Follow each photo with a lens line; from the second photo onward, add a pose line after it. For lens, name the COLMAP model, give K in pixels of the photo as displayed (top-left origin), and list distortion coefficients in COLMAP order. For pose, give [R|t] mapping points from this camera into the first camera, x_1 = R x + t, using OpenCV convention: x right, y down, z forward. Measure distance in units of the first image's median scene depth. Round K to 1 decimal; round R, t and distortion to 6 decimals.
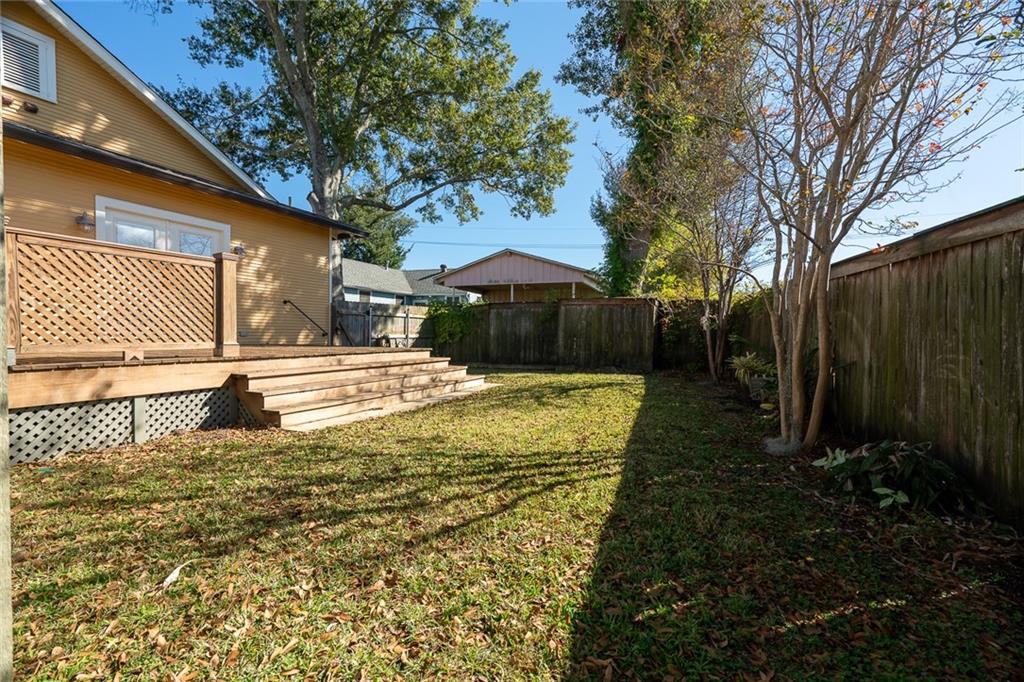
lens RADIAL K [[462.6, 0, 512.7], [0, 462.6, 338.3], [0, 0, 1]] dist [-0.011576, 0.001500]
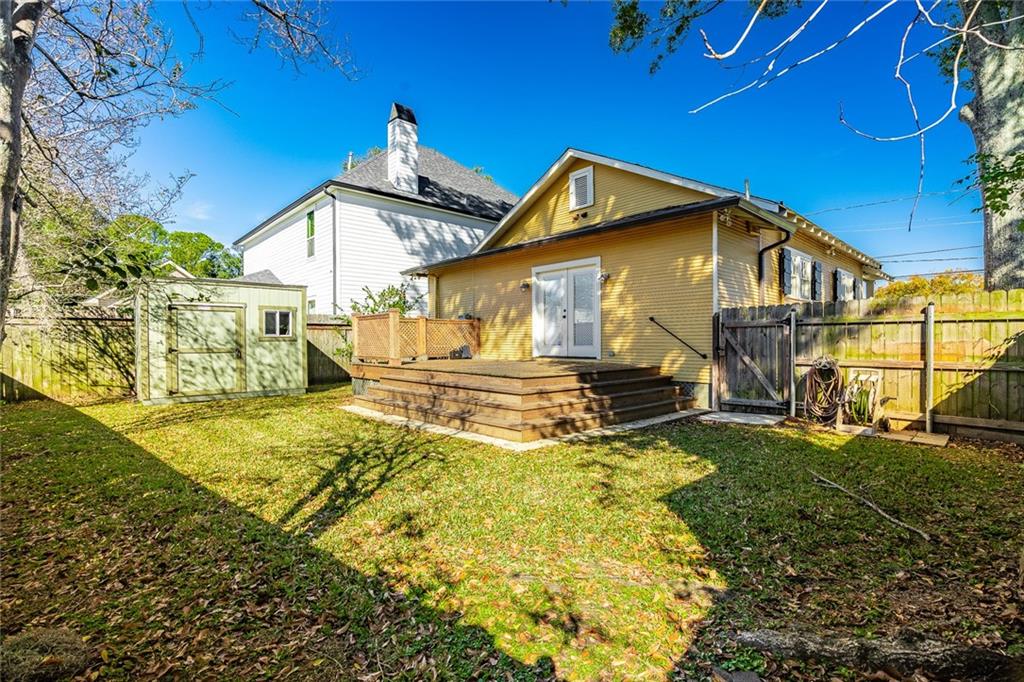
lens RADIAL K [[462.6, 0, 510.9], [0, 462.6, 346.9], [0, 0, 1]] dist [-0.011576, 0.001500]
pose [[-0.399426, -0.007635, -0.916734, 0.330726], [-0.016527, 0.999863, -0.001126, -0.022554], [0.916617, 0.014701, -0.399497, 0.868968]]
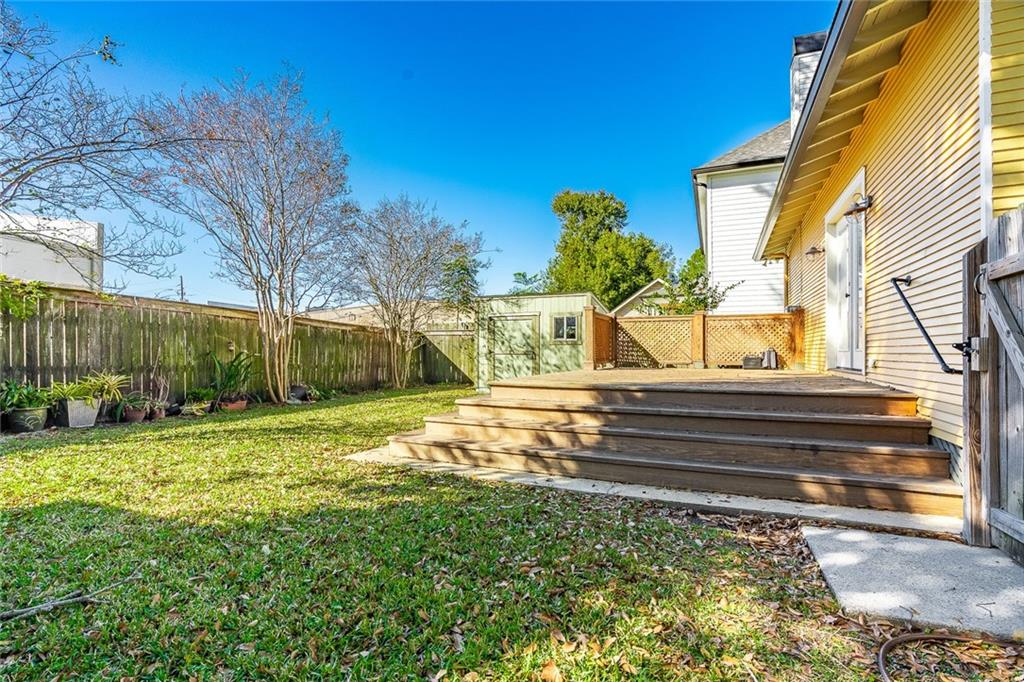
lens RADIAL K [[462.6, 0, 484.1], [0, 462.6, 349.8], [0, 0, 1]] dist [-0.011576, 0.001500]
pose [[-0.999270, -0.020780, -0.032056, -0.118427], [-0.021146, 0.999714, 0.011140, -0.022545], [0.031816, 0.011810, -0.999424, 1.071233]]
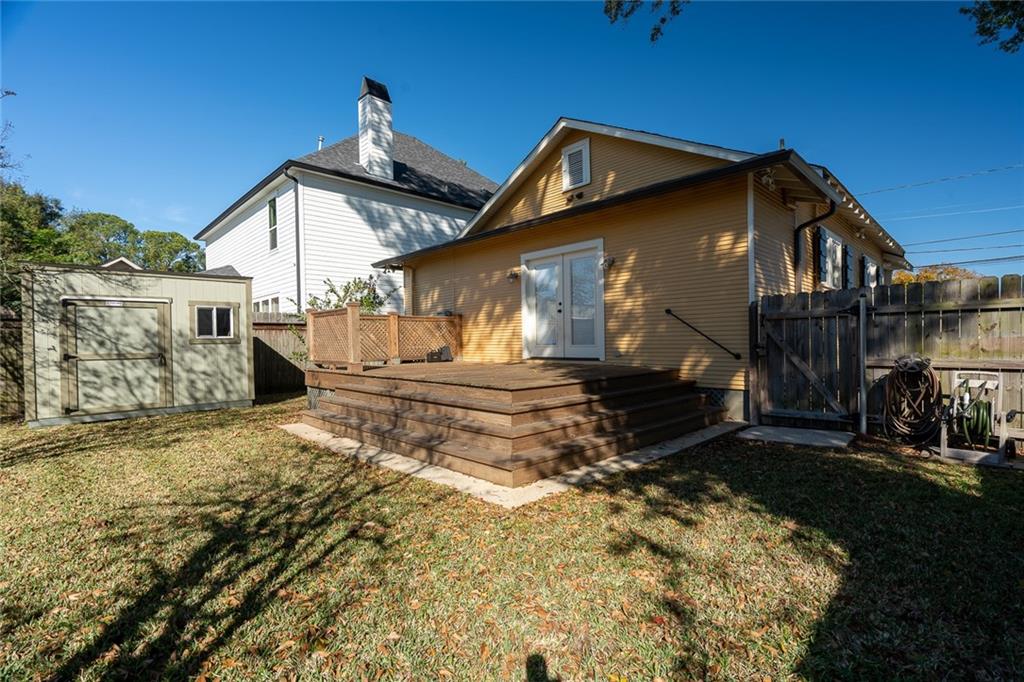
lens RADIAL K [[462.6, 0, 526.9], [0, 462.6, 345.2], [0, 0, 1]] dist [-0.011576, 0.001500]
pose [[-0.341707, -0.005950, -0.939788, 0.211085], [-0.004234, 0.999980, -0.004792, -0.023620], [0.939797, 0.002341, -0.341725, 0.819116]]
